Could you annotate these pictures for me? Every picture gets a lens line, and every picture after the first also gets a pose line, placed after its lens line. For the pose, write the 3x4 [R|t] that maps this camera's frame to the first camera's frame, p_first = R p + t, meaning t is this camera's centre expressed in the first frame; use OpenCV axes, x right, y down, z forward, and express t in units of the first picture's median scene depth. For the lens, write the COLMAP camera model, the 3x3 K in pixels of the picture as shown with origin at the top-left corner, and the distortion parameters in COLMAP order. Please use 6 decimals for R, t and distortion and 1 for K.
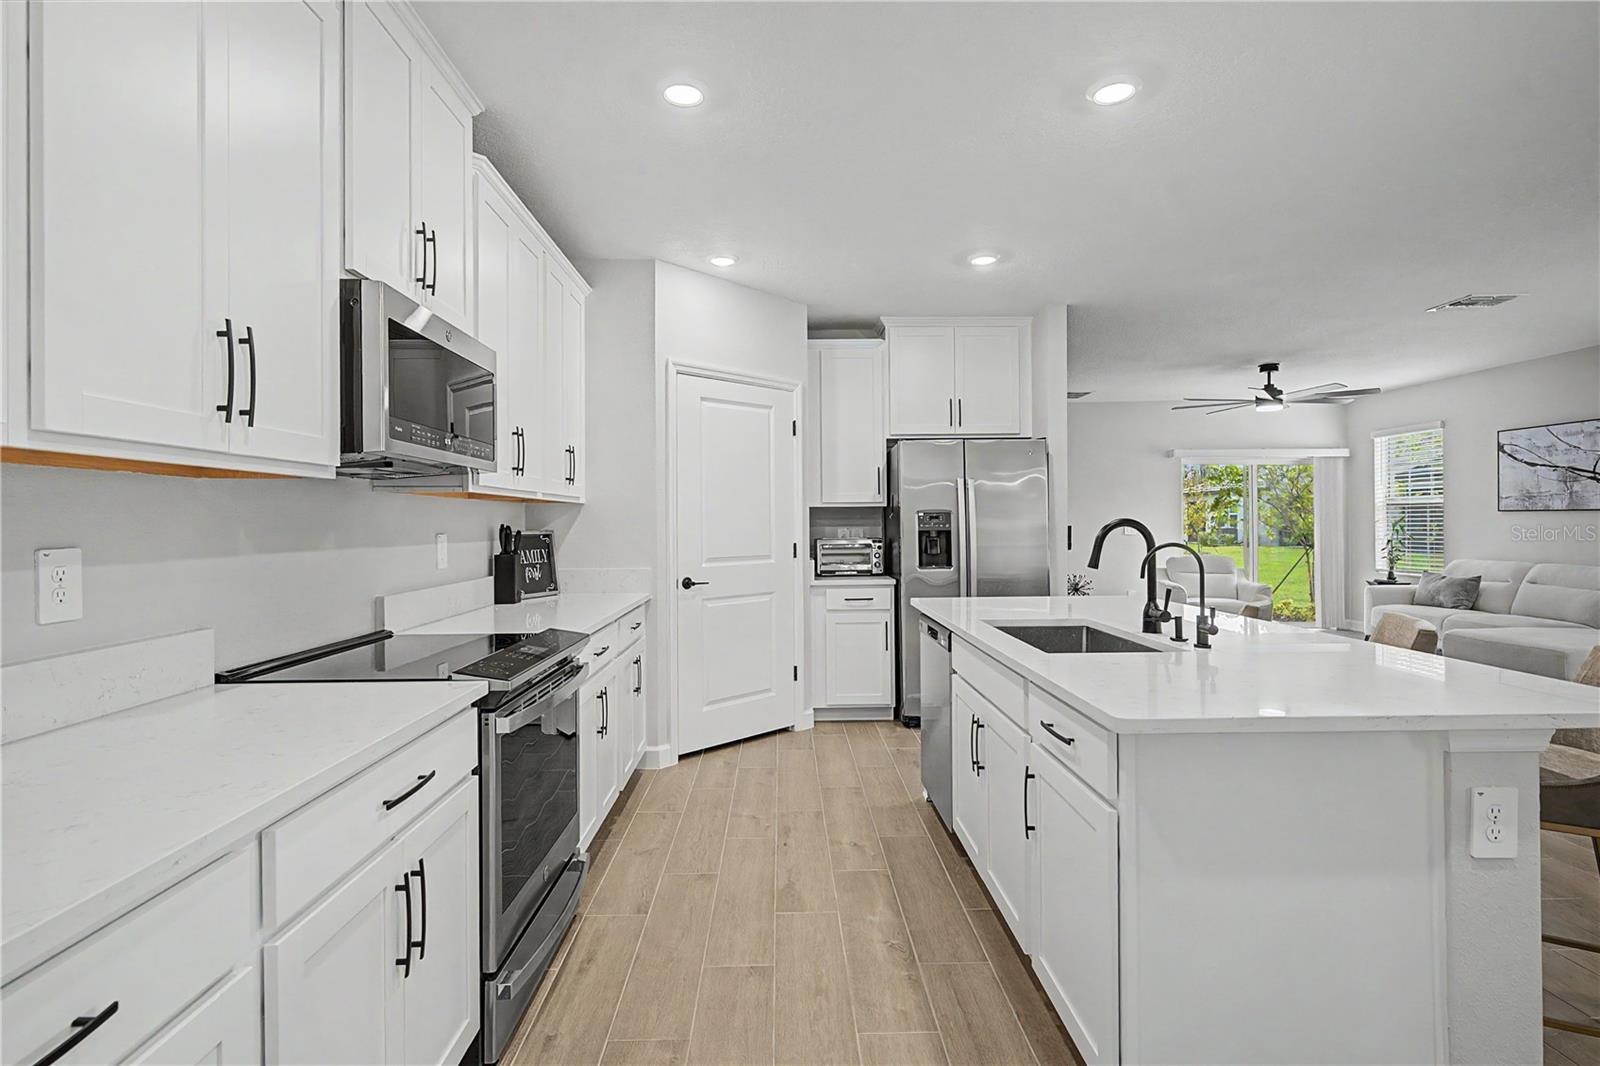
lens RADIAL K [[791.1, 0, 801.8], [0, 791.1, 524.6], [0, 0, 1]] dist [0.006656, 0.002113]
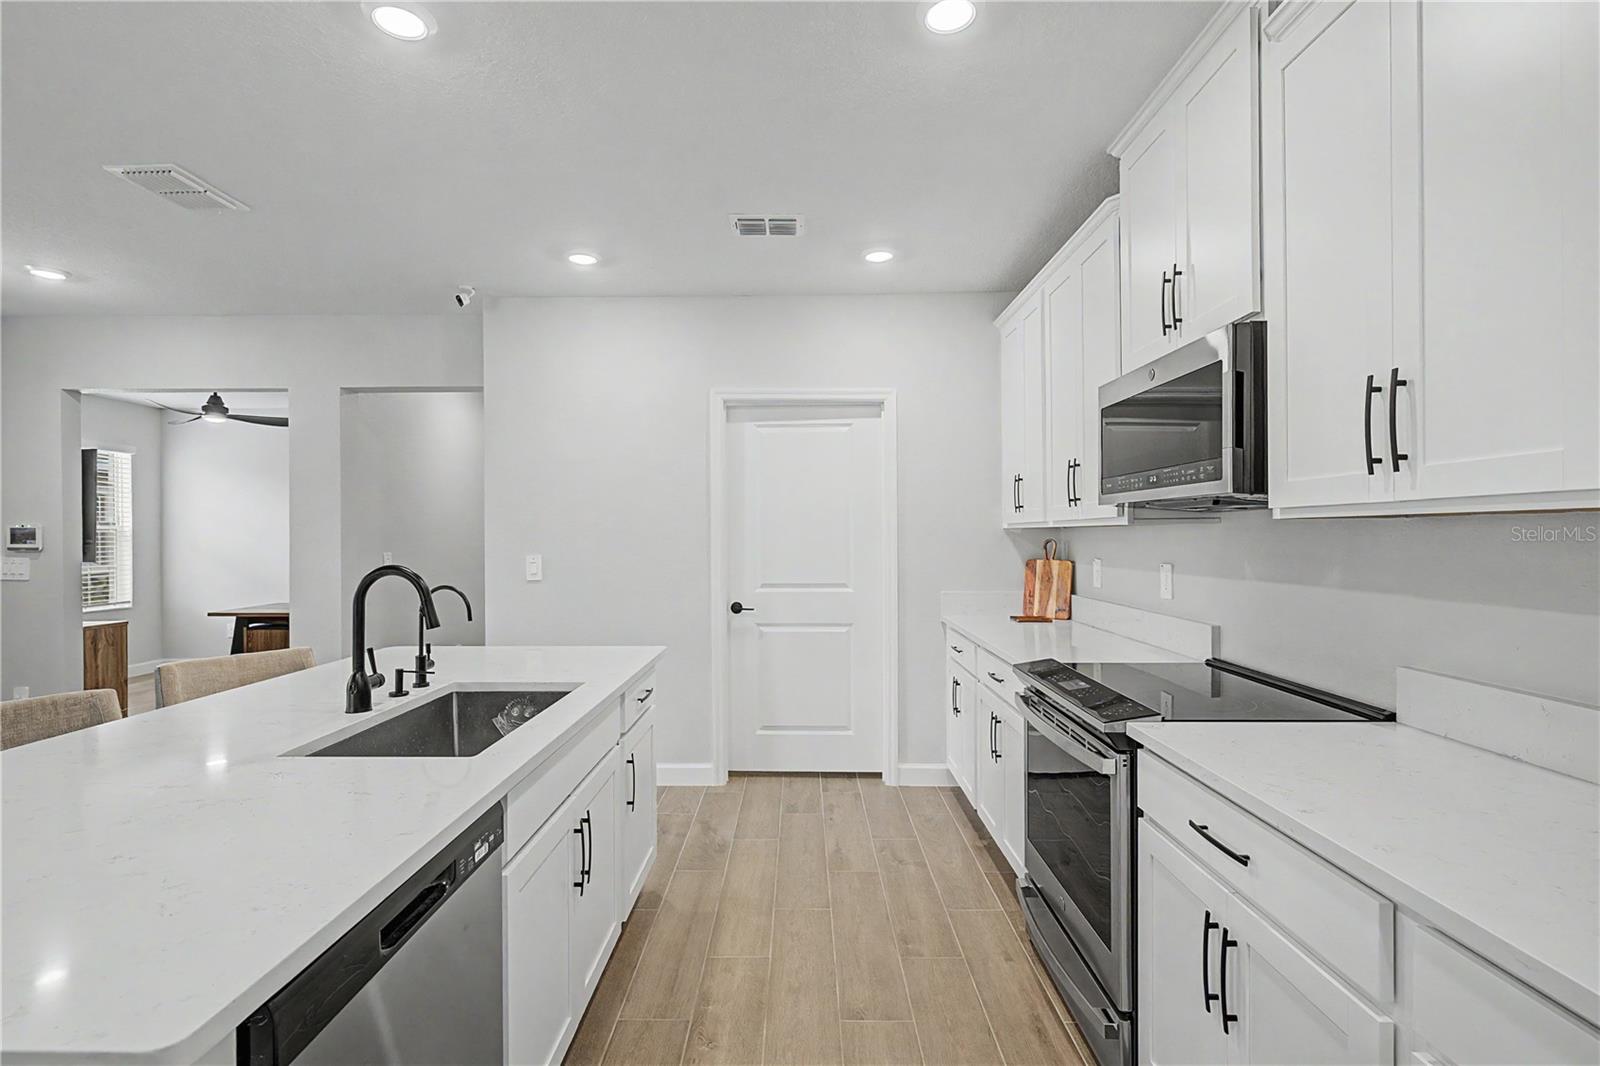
lens RADIAL K [[748.8, 0, 789.4], [0, 748.8, 535.4], [0, 0, 1]] dist [0.003971, -0.001316]
pose [[-0.999012, 0.011251, 0.042995, -0.008789], [0.011312, 0.999935, 0.001185, -0.017006], [-0.042979, 0.001670, -0.999075, 0.880567]]
